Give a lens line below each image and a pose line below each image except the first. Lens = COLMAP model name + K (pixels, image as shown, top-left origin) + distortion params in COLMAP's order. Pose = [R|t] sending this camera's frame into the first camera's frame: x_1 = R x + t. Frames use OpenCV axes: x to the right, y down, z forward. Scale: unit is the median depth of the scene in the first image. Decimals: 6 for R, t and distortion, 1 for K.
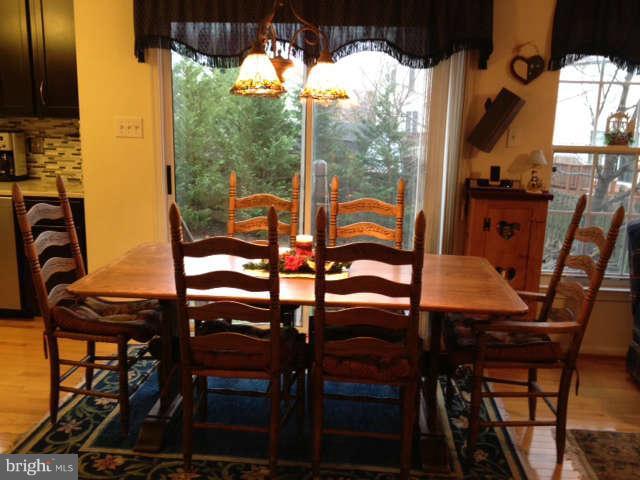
lens RADIAL K [[608.1, 0, 320.0], [0, 608.1, 240.0], [0, 0, 1]] dist [0.116333, -0.225845]
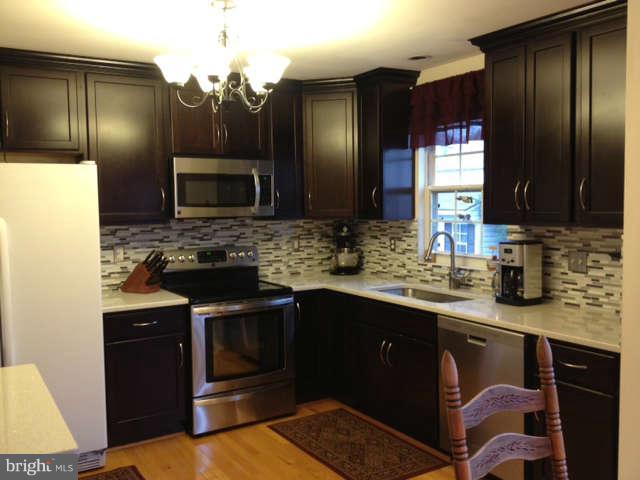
lens RADIAL K [[608.1, 0, 320.0], [0, 608.1, 240.0], [0, 0, 1]] dist [0.116333, -0.225845]
pose [[0.609800, 0.016475, -0.792384, -0.061069], [-0.135280, 0.987276, -0.083582, -0.076542], [0.780924, 0.158162, 0.604270, 0.308826]]
